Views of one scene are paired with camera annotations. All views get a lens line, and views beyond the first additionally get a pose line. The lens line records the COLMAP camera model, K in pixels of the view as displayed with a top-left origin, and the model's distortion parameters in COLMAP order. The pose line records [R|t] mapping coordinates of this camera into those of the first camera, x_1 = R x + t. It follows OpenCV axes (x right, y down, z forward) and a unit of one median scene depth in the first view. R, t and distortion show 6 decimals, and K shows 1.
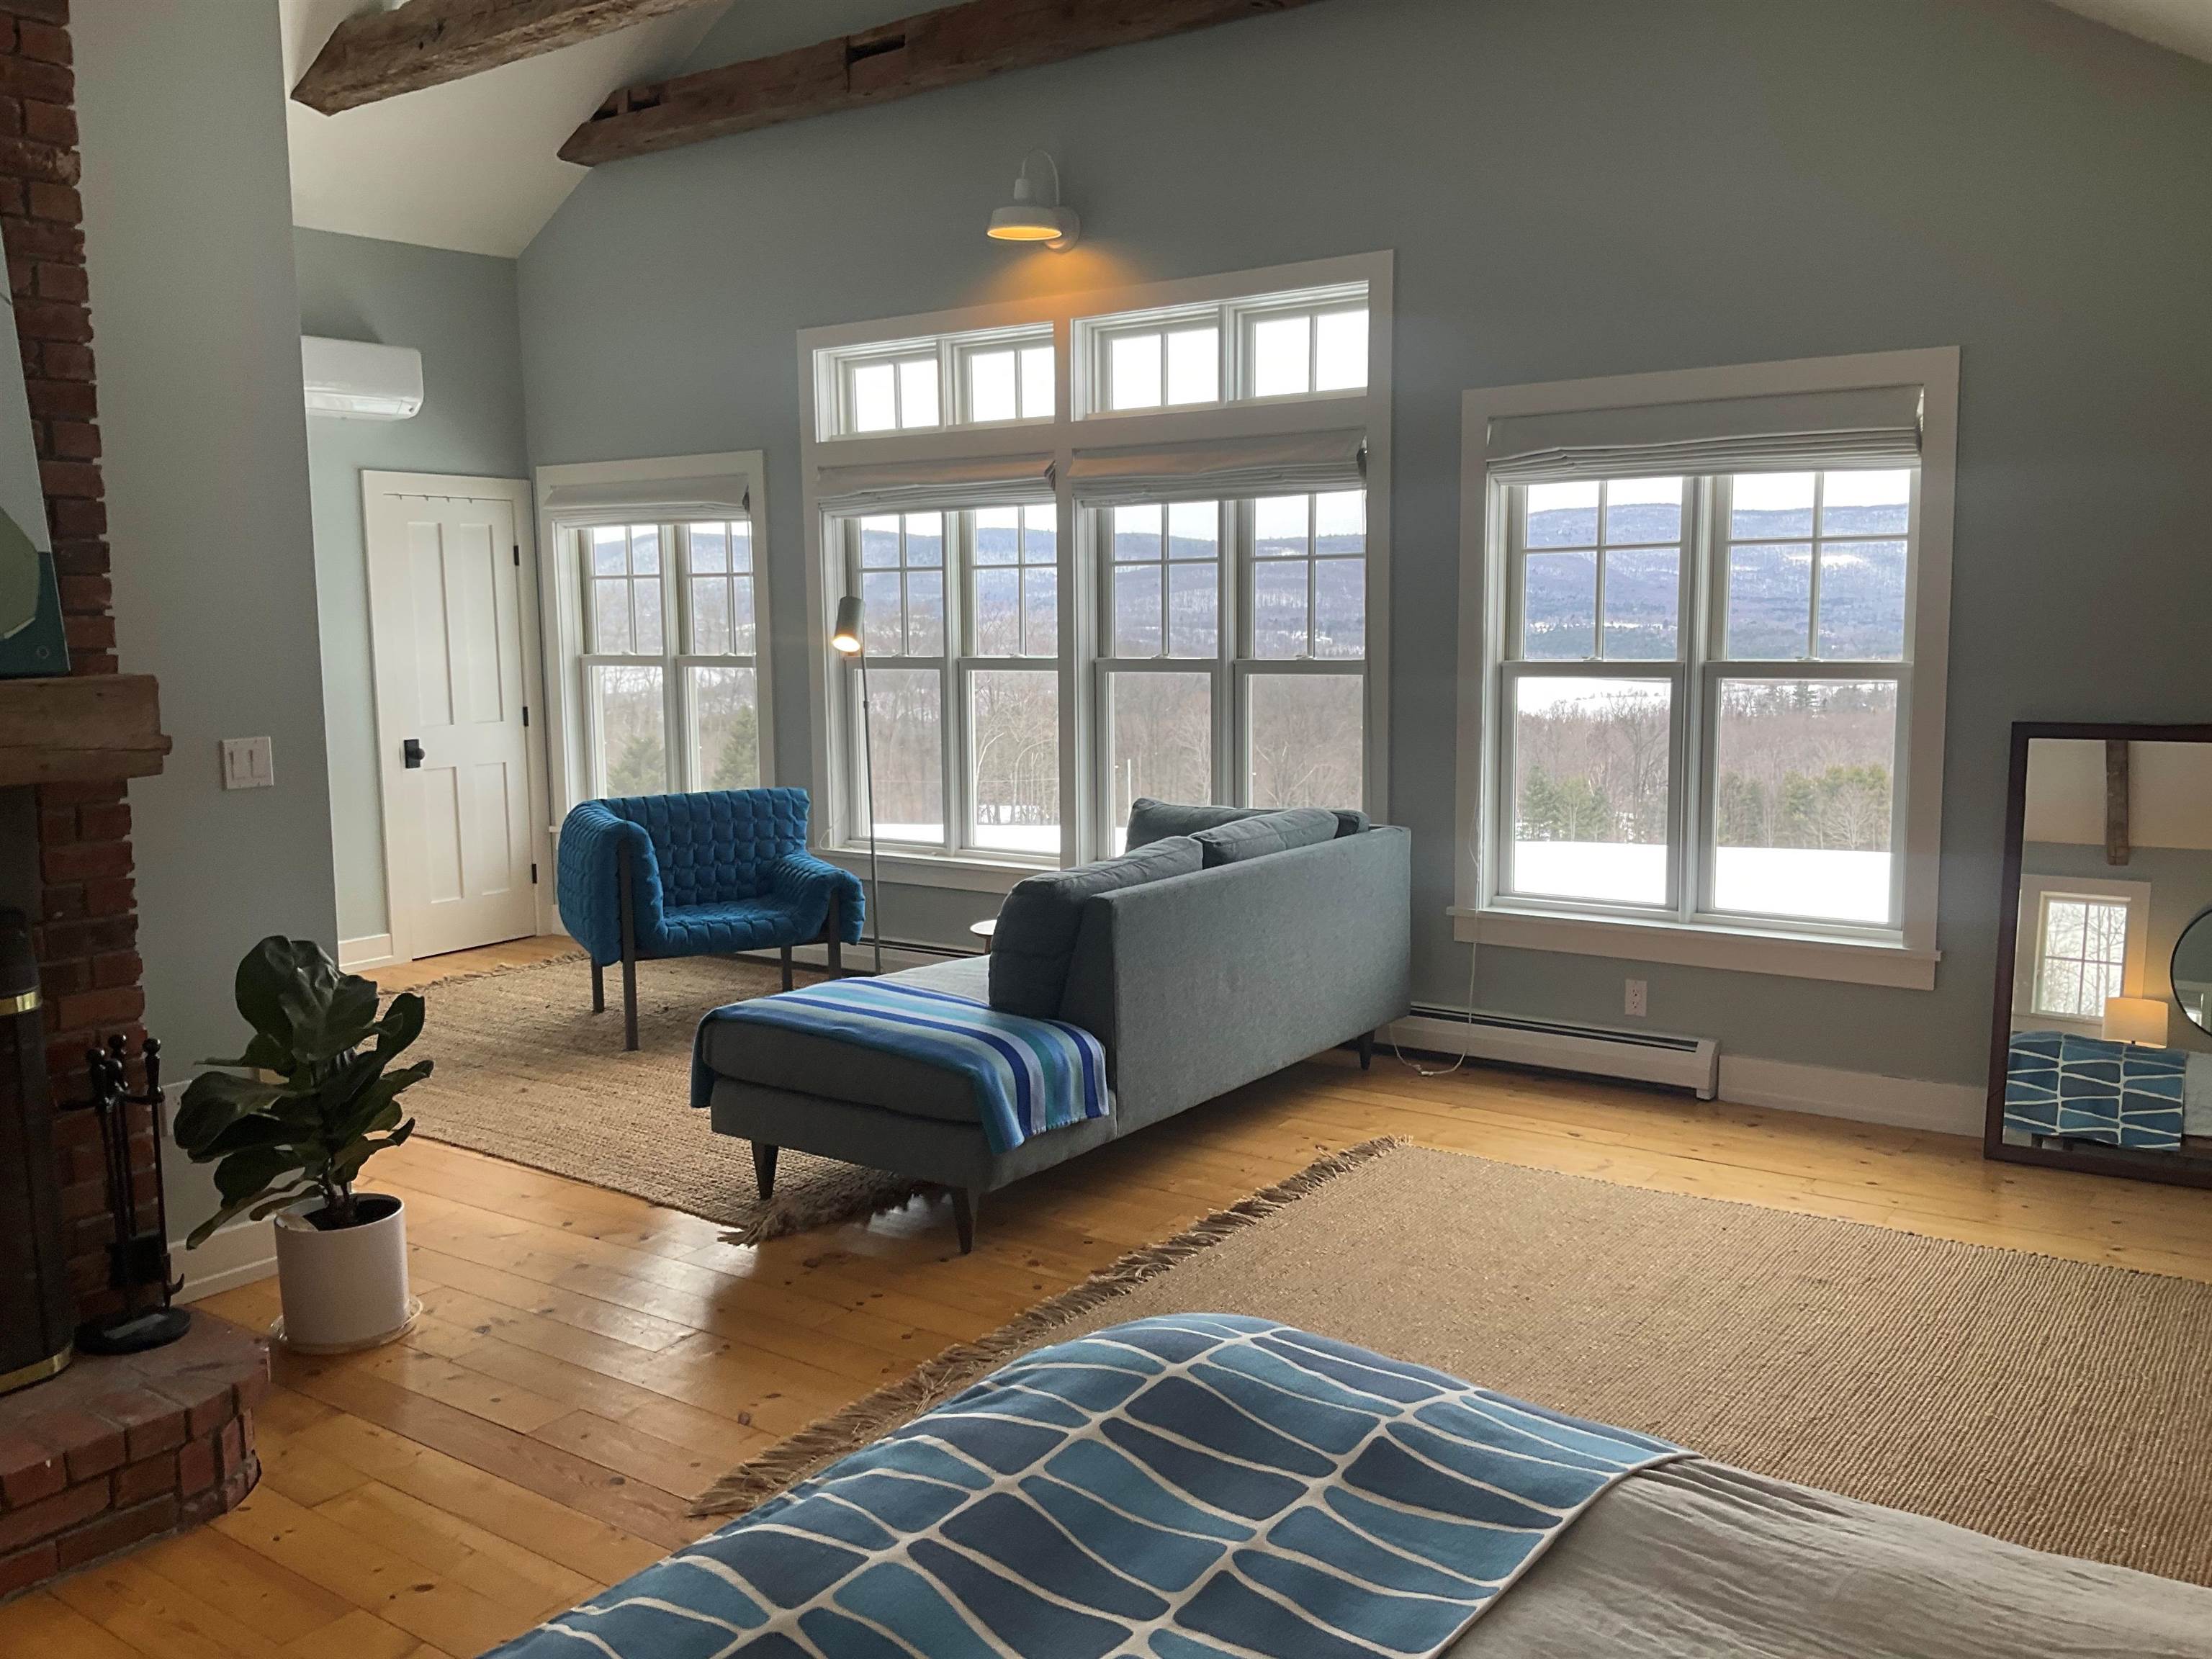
lens RADIAL K [[1854.6, 0, 1106.6], [0, 1854.6, 837.0], [0, 0, 1]] dist [-0.000632, -0.001912]
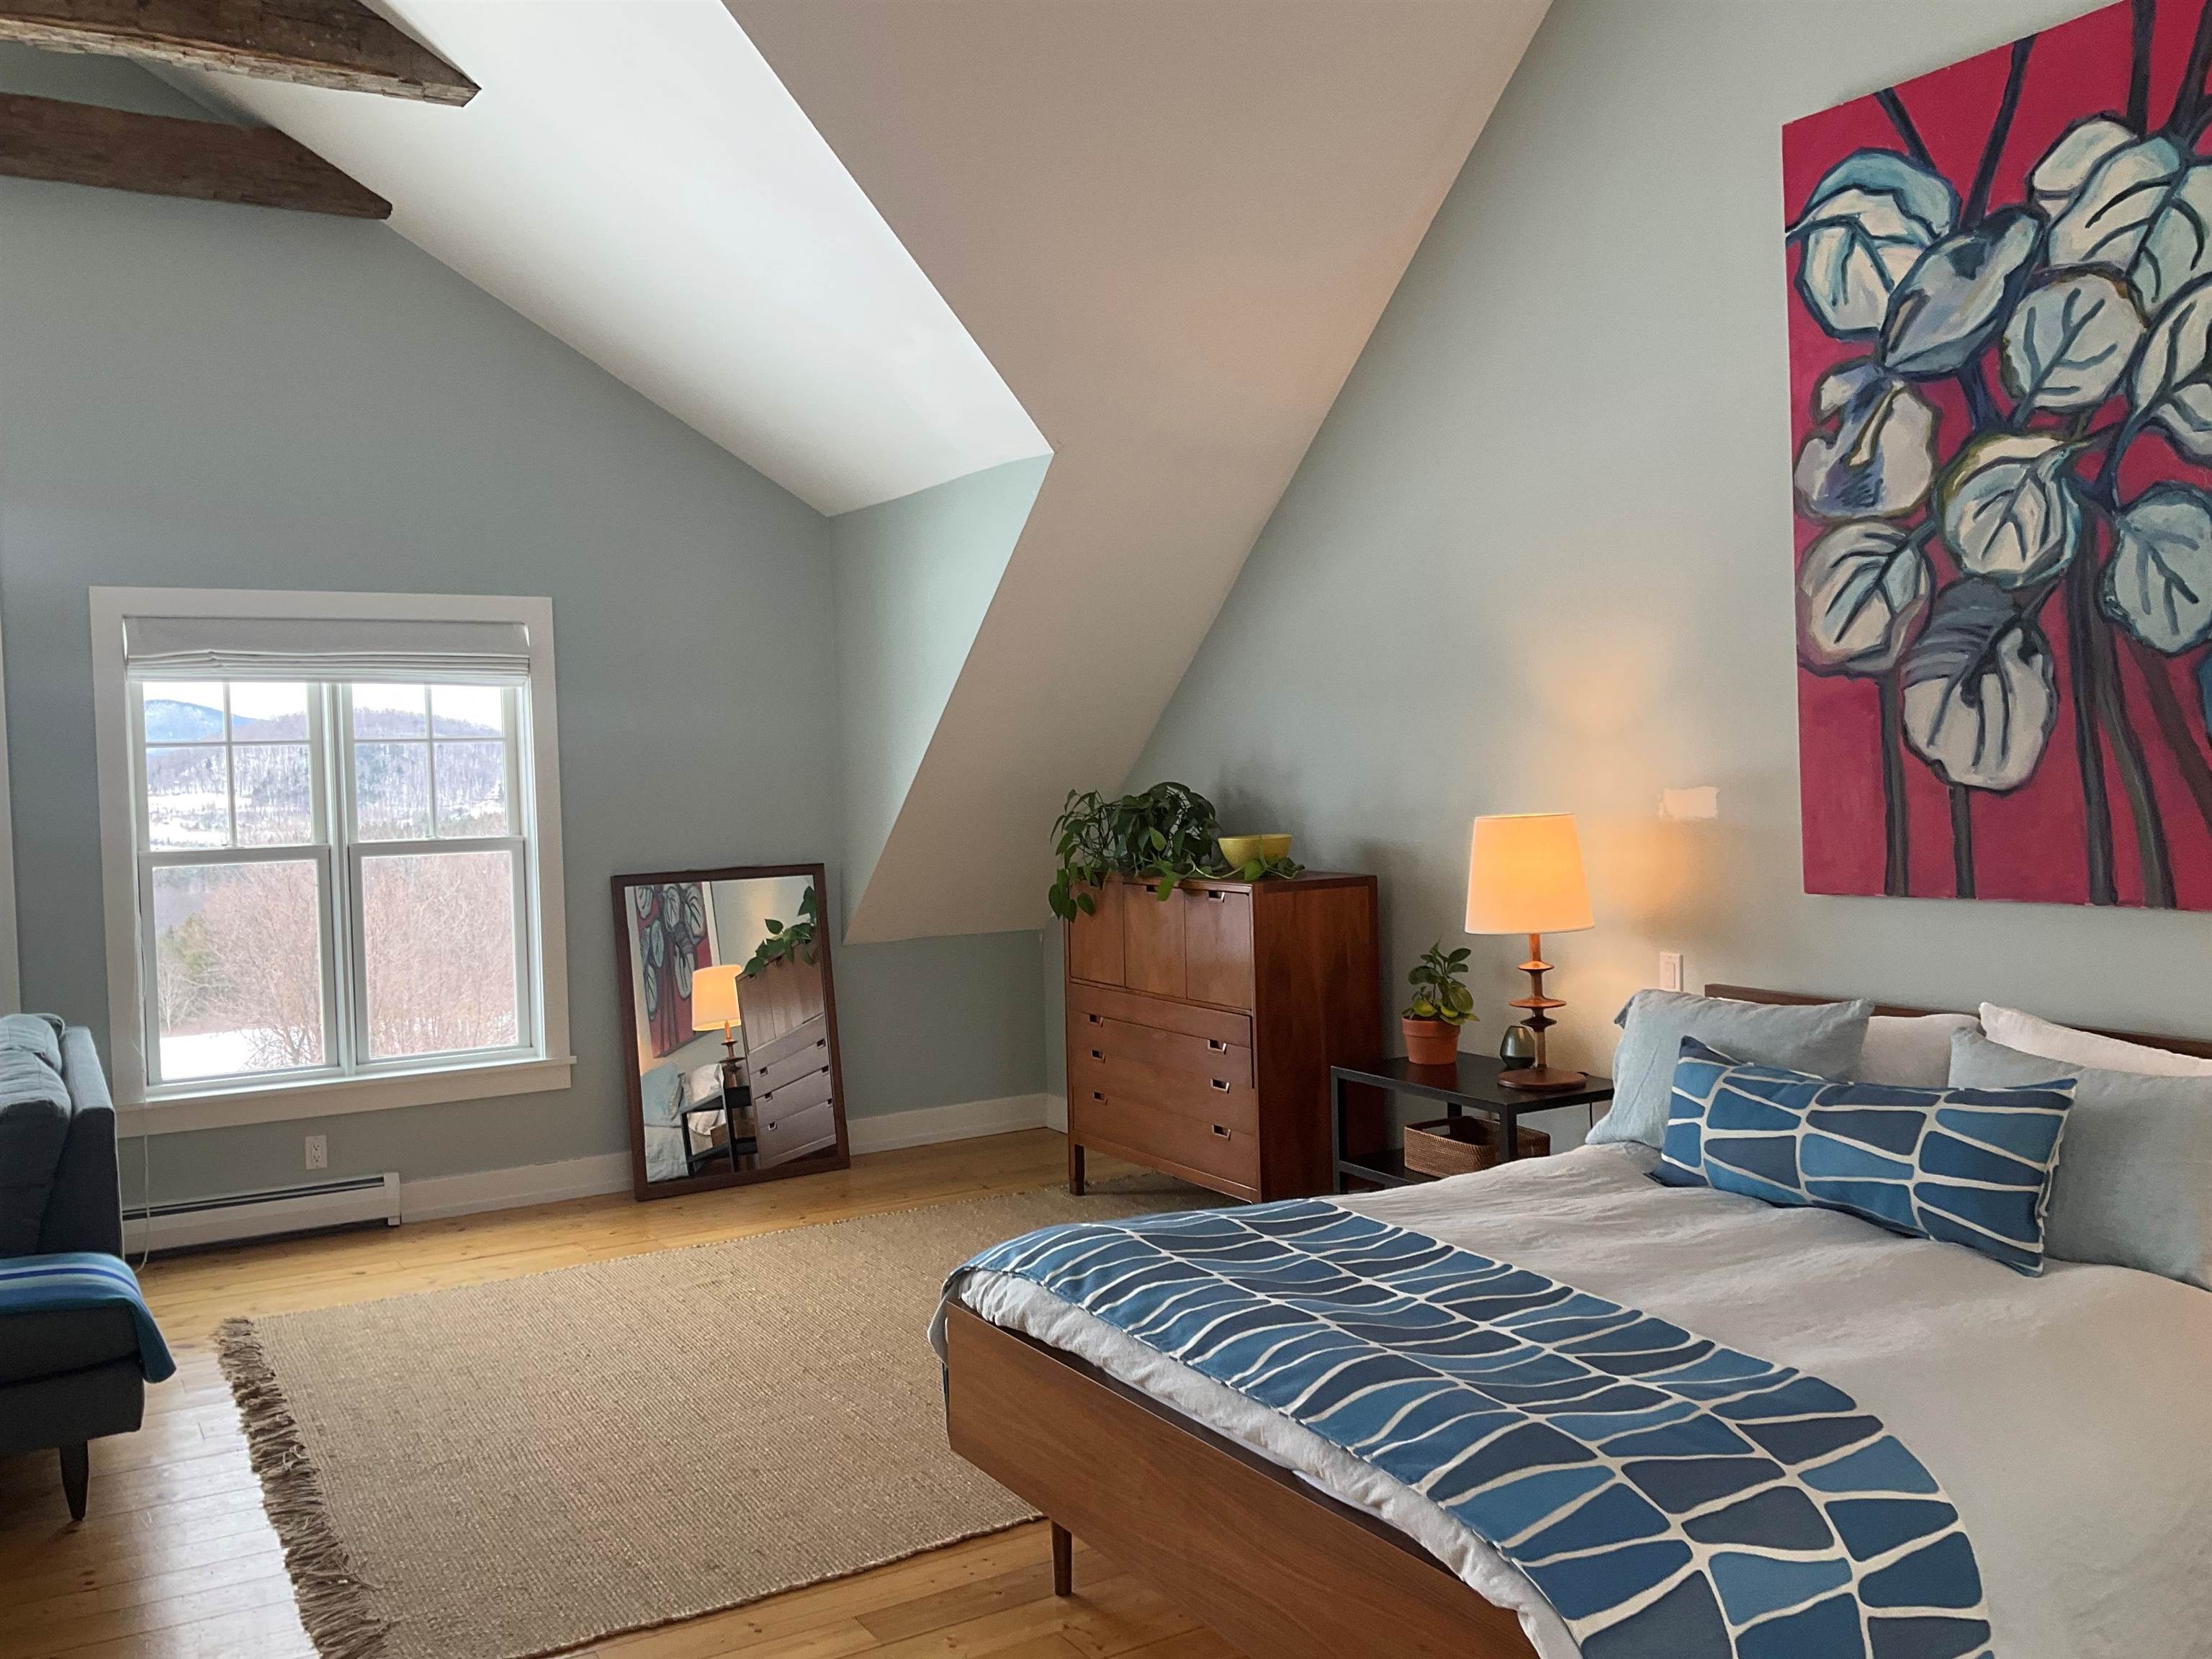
lens RADIAL K [[1854.6, 0, 1106.1], [0, 1854.6, 825.3], [0, 0, 1]] dist [-0.000632, -0.001912]
pose [[0.355919, -0.020420, 0.934294, -0.598483], [0.140227, 0.989609, -0.031791, -0.003826], [-0.923936, 0.142328, 0.355084, 0.166804]]
